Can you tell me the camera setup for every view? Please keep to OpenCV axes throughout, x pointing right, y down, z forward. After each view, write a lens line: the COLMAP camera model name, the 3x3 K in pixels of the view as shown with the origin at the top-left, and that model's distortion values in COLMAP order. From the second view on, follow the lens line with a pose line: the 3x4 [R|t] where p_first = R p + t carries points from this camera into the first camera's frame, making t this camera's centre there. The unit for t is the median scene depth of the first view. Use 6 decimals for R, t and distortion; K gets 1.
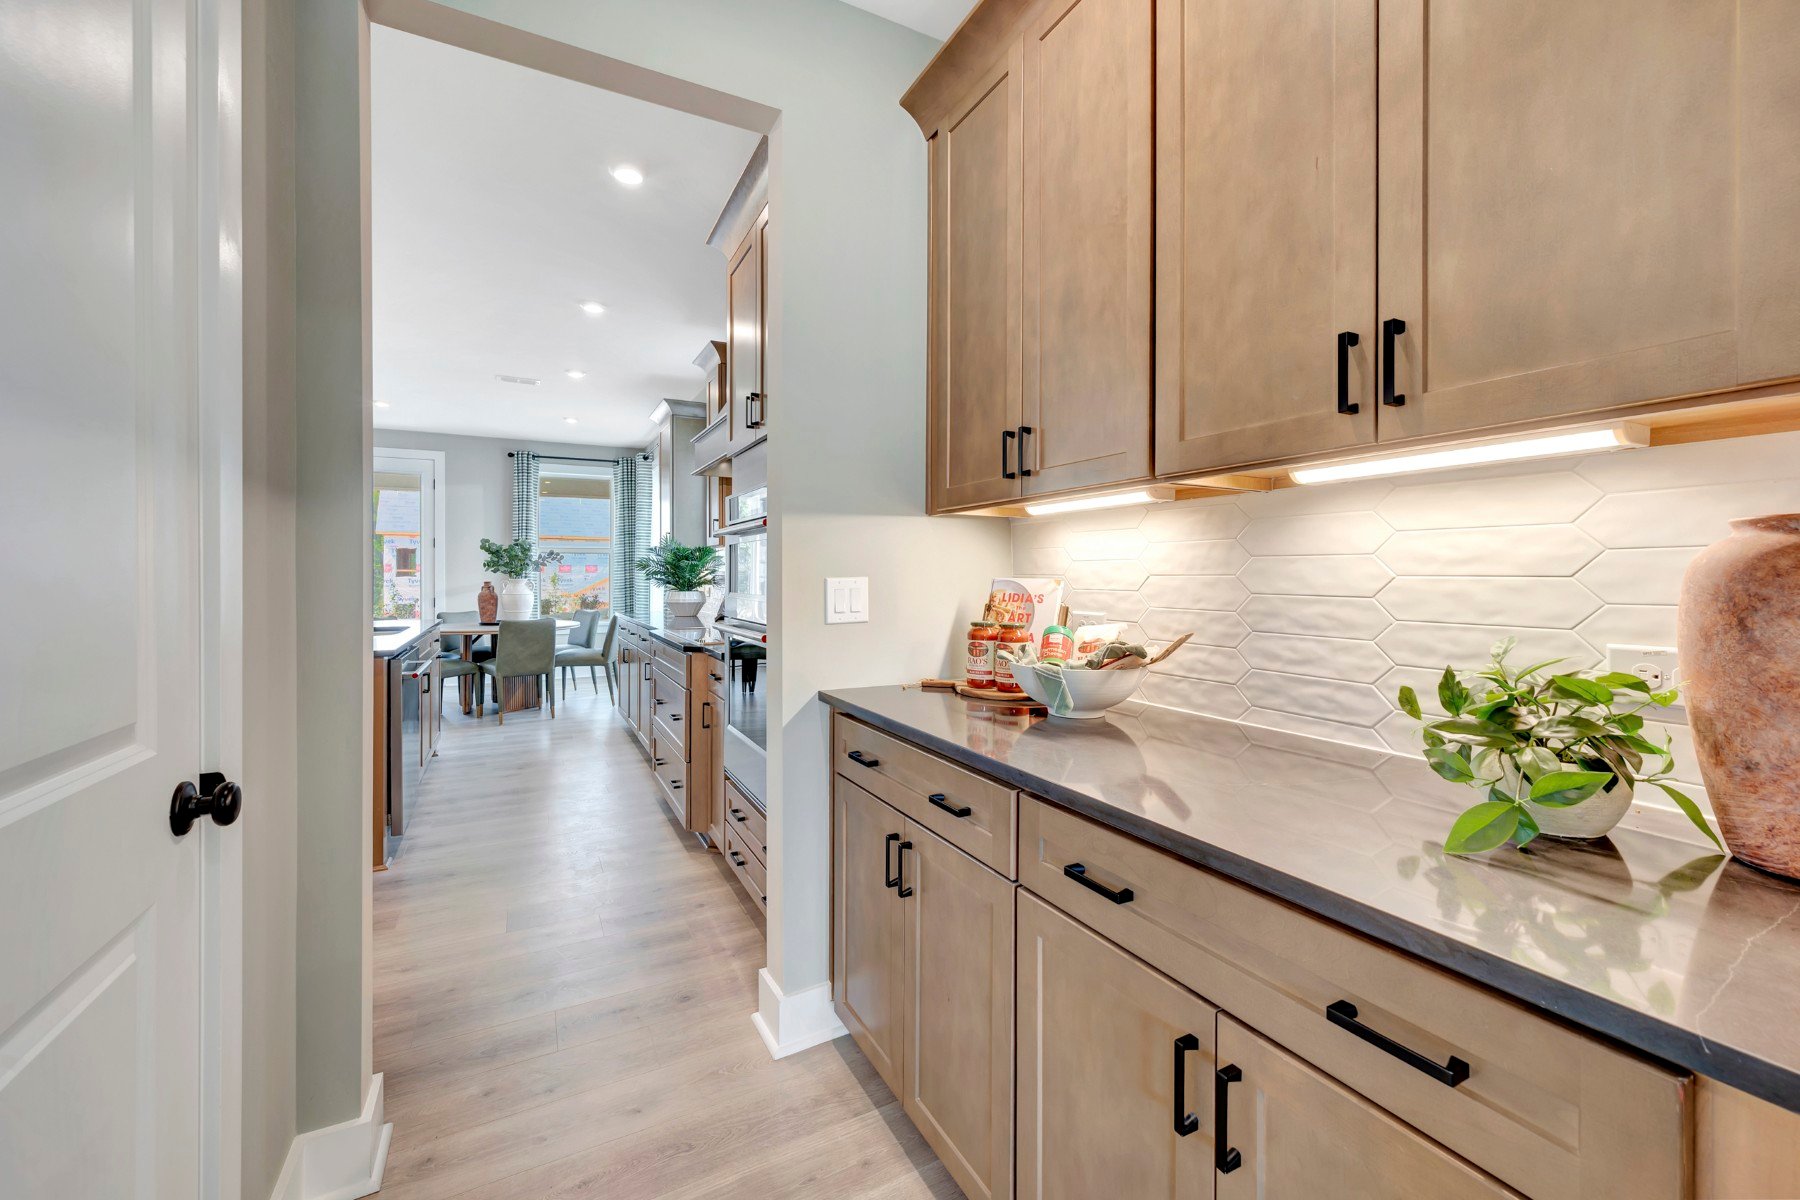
lens RADIAL K [[720.3, 0, 897.7], [0, 720.3, 576.4], [0, 0, 1]] dist [-0.003679, -0.000110]
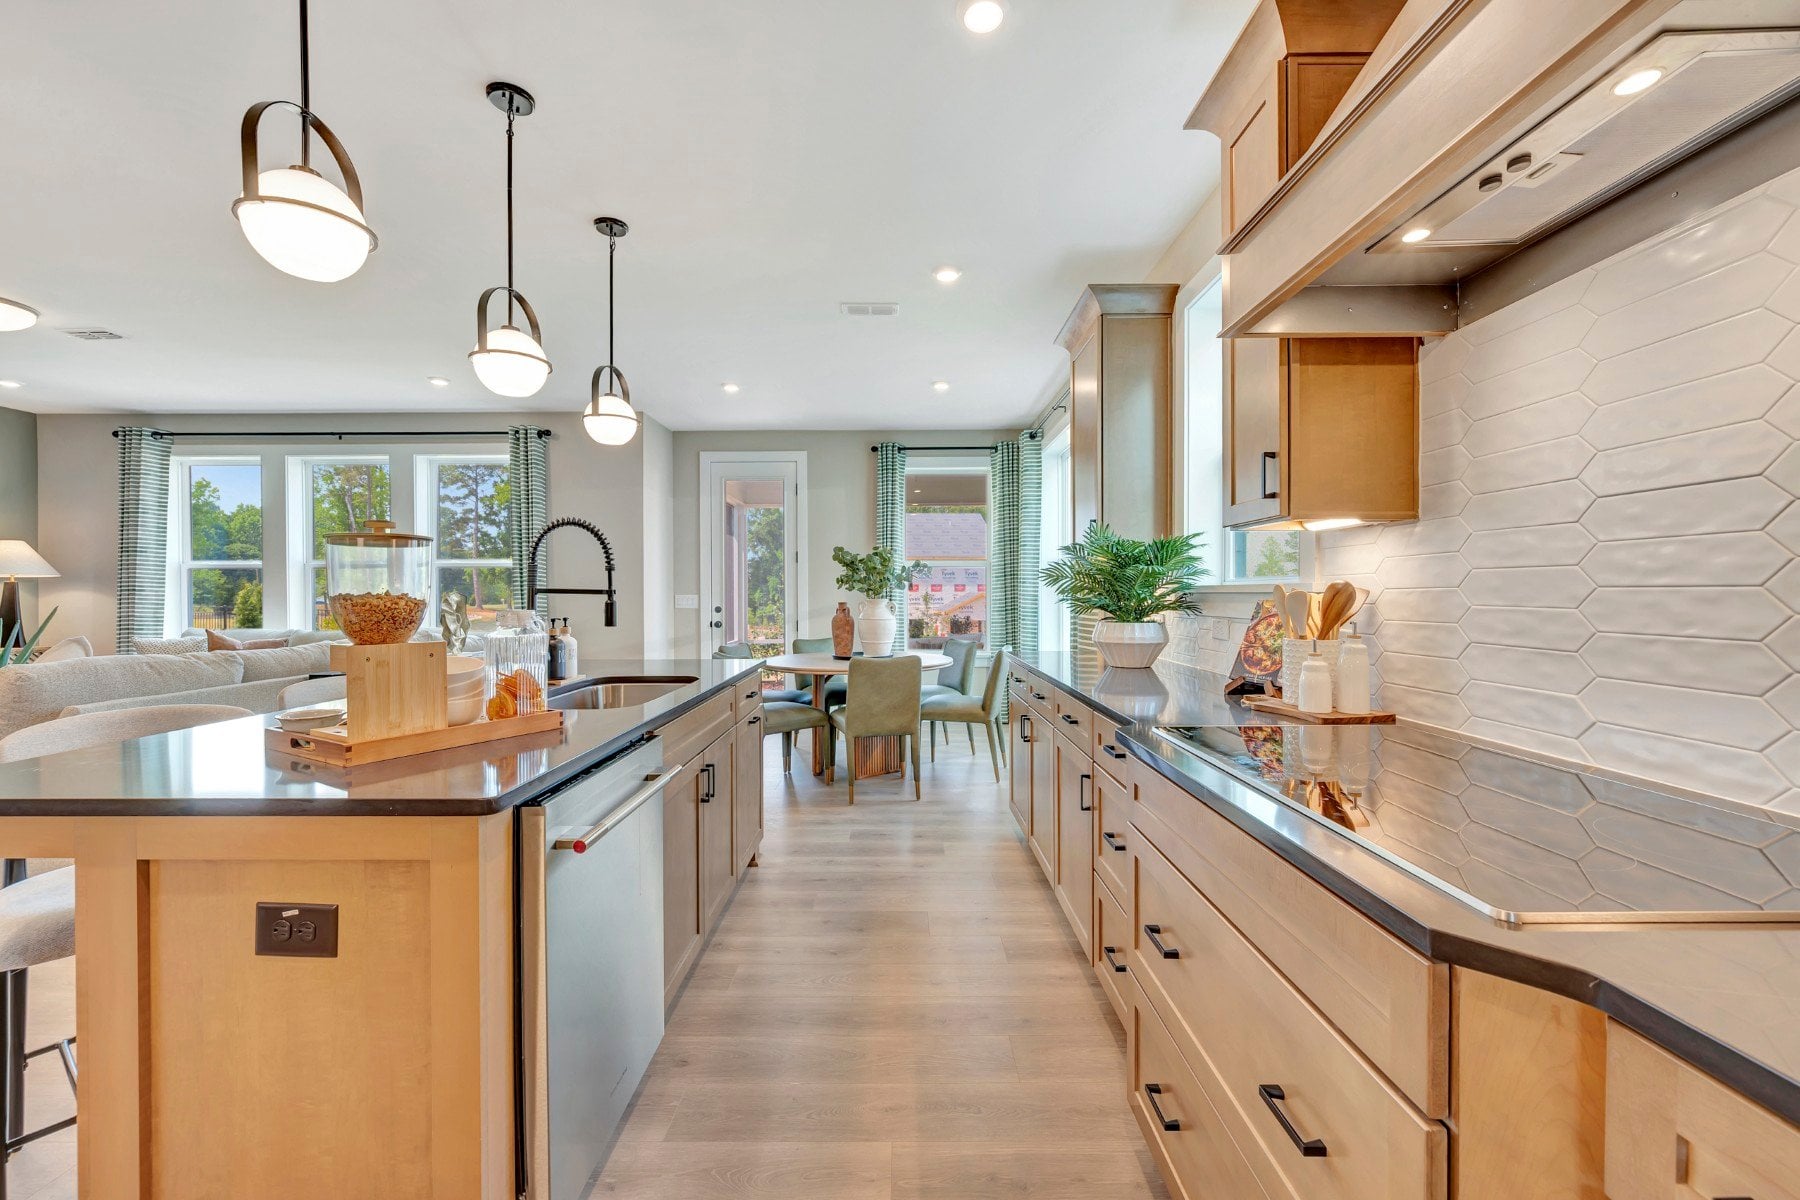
lens RADIAL K [[720.3, 0, 898.3], [0, 720.3, 597.3], [0, 0, 1]] dist [-0.003679, -0.000110]
pose [[0.884386, -0.000456, -0.466756, -0.157779], [0.001816, 0.999995, 0.002463, 0.000044], [0.466753, -0.003026, 0.884383, 0.346764]]
